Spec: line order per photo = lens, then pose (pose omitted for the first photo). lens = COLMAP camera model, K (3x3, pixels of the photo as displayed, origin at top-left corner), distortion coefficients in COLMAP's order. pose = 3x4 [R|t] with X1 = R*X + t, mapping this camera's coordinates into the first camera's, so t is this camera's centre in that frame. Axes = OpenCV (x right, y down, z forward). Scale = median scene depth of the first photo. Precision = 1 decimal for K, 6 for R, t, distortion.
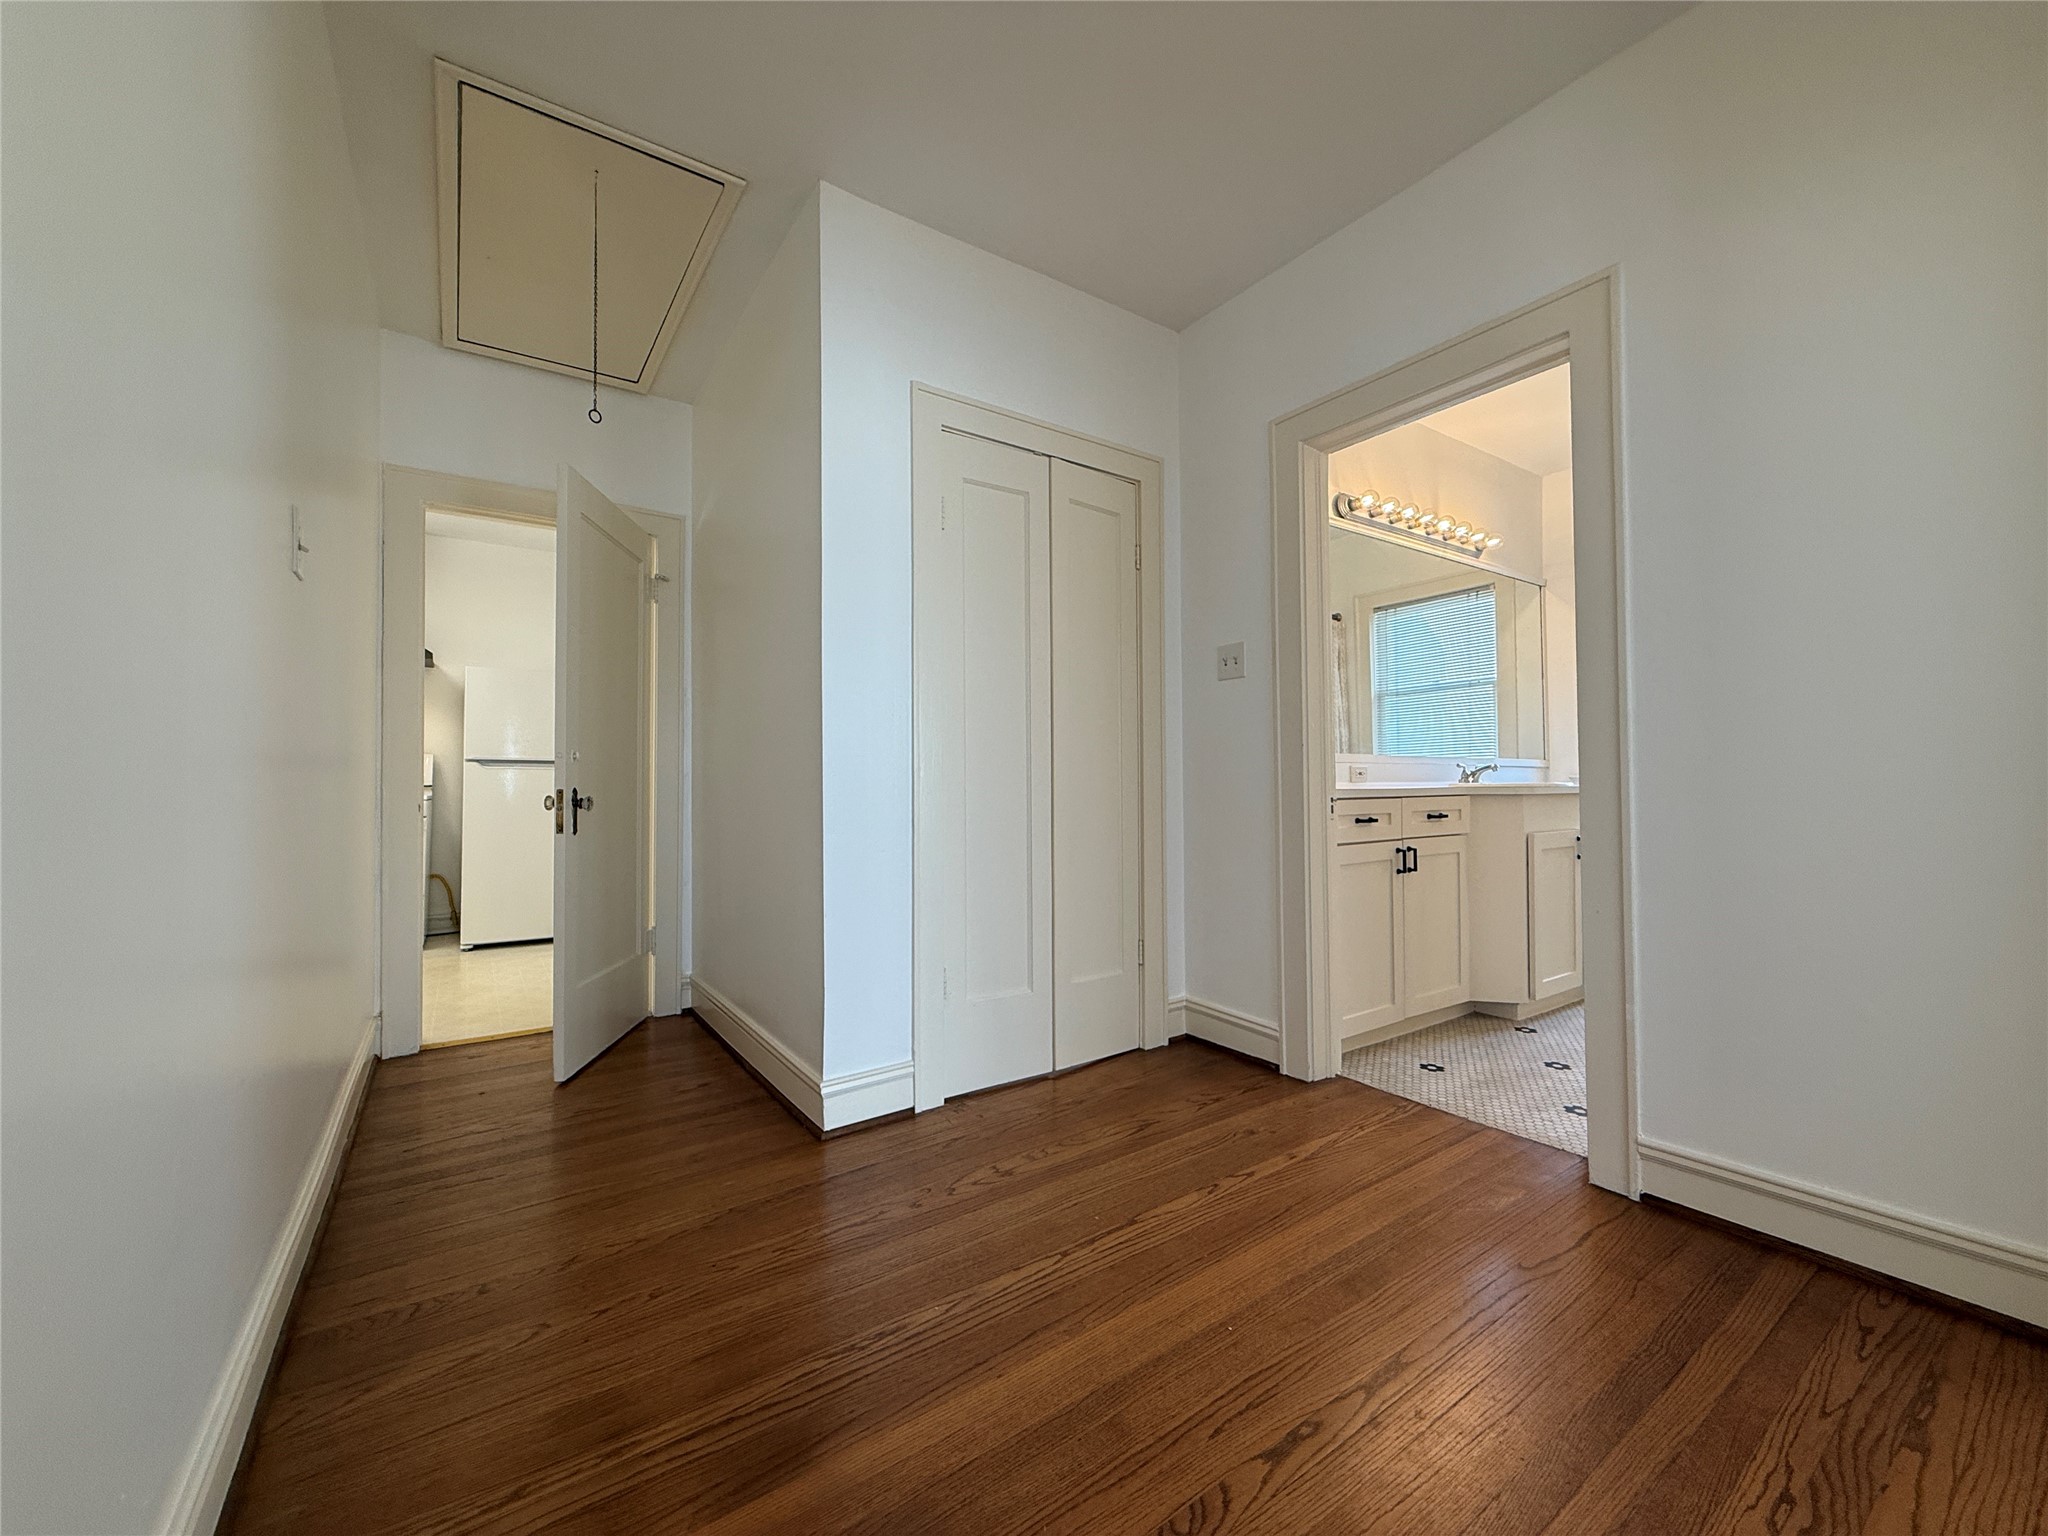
lens RADIAL K [[823.3, 0, 1052.1], [0, 823.3, 766.2], [0, 0, 1]] dist [-0.001100, 0.000570]
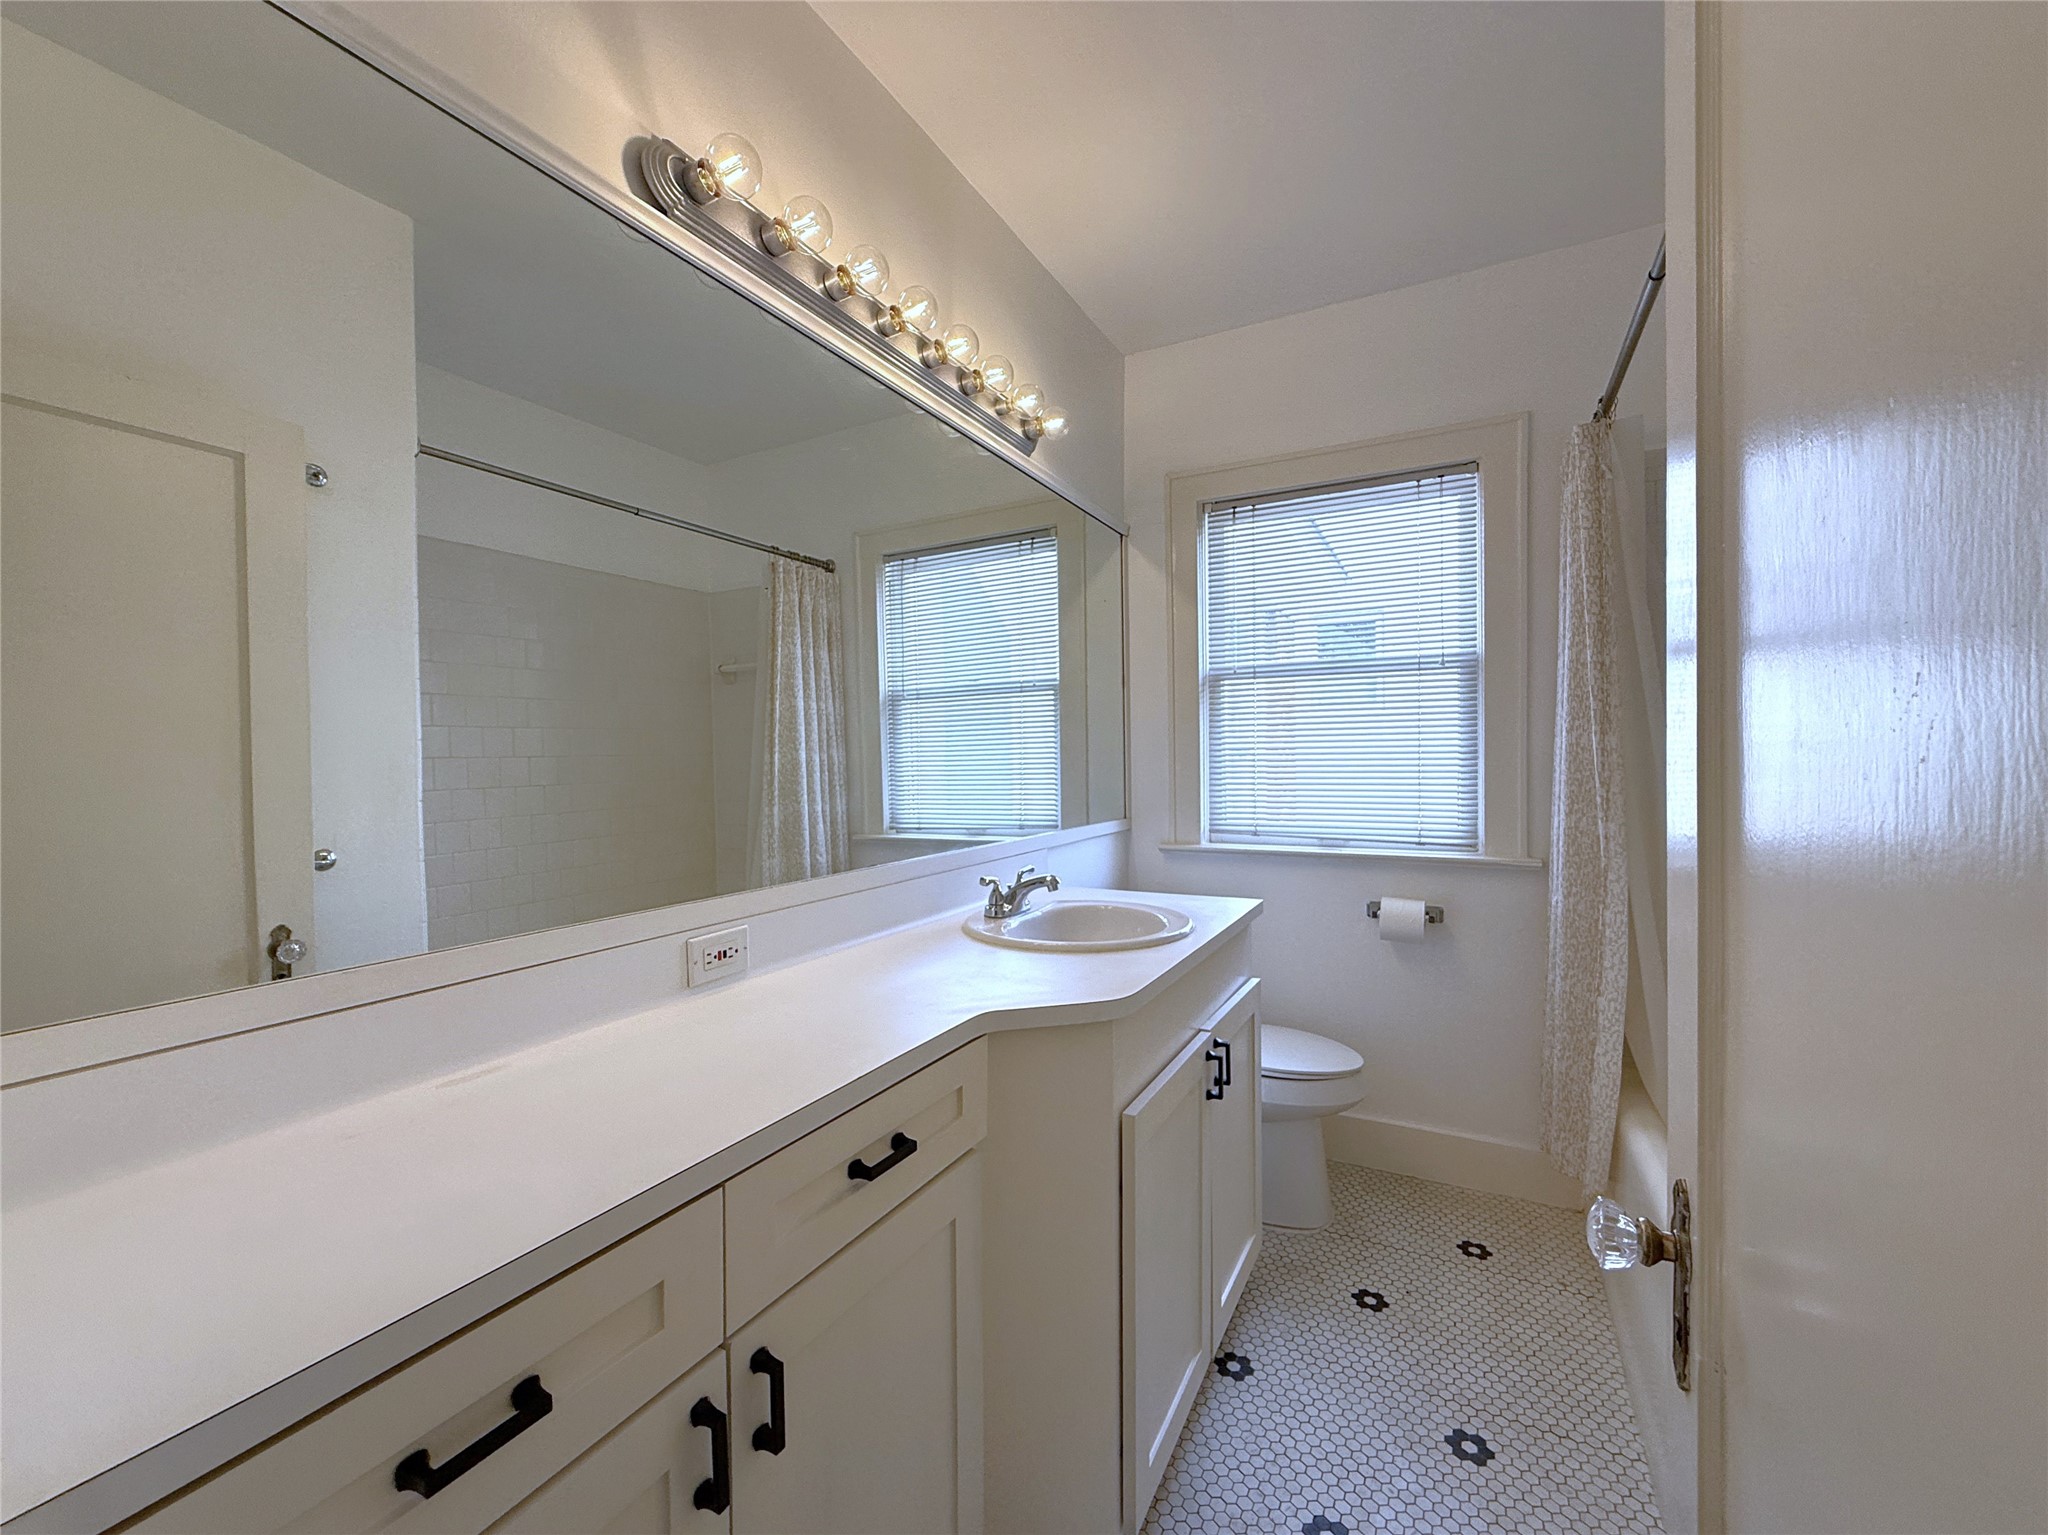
lens RADIAL K [[823.3, 0, 1020.5], [0, 823.3, 768.0], [0, 0, 1]] dist [-0.001100, 0.000570]
pose [[0.900806, -0.007308, 0.434161, 0.369066], [-0.006666, 0.999508, 0.030654, -0.089904], [-0.434171, -0.030507, 0.900314, 0.681775]]
